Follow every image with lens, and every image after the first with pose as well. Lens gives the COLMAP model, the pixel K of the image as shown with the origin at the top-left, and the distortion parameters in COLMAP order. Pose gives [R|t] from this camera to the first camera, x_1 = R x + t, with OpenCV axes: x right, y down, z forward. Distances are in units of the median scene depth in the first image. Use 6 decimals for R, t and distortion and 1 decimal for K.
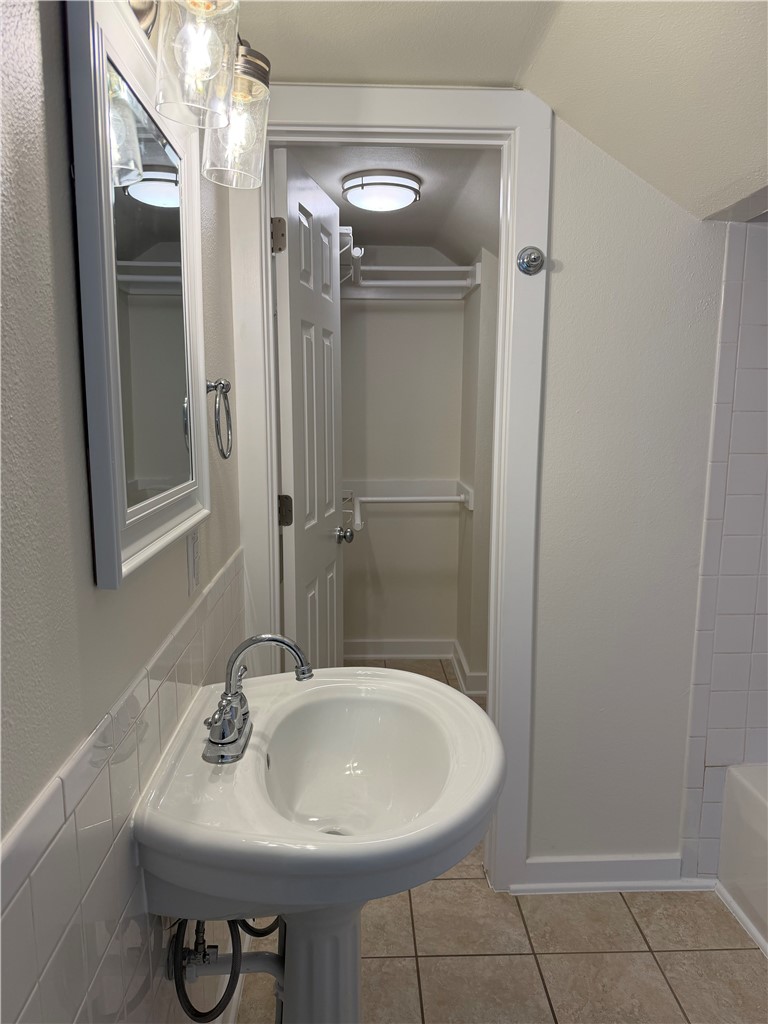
lens RADIAL K [[722.2, 0, 383.5], [0, 722.2, 512.1], [0, 0, 1]] dist [-0.010296, -0.003881]
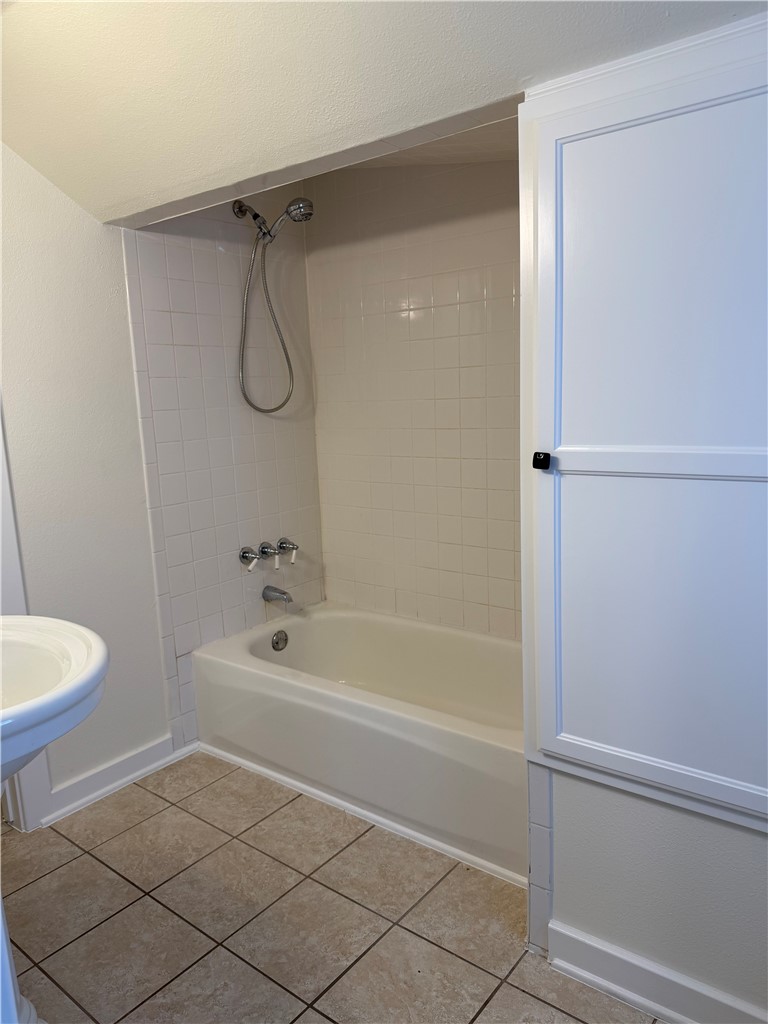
lens RADIAL K [[722.2, 0, 384.2], [0, 722.2, 512.5], [0, 0, 1]] dist [-0.010296, -0.003881]
pose [[0.642004, -0.158915, 0.750051, -0.242960], [0.153240, 0.985141, 0.077559, 0.059087], [-0.751231, 0.065144, 0.656817, -0.138080]]
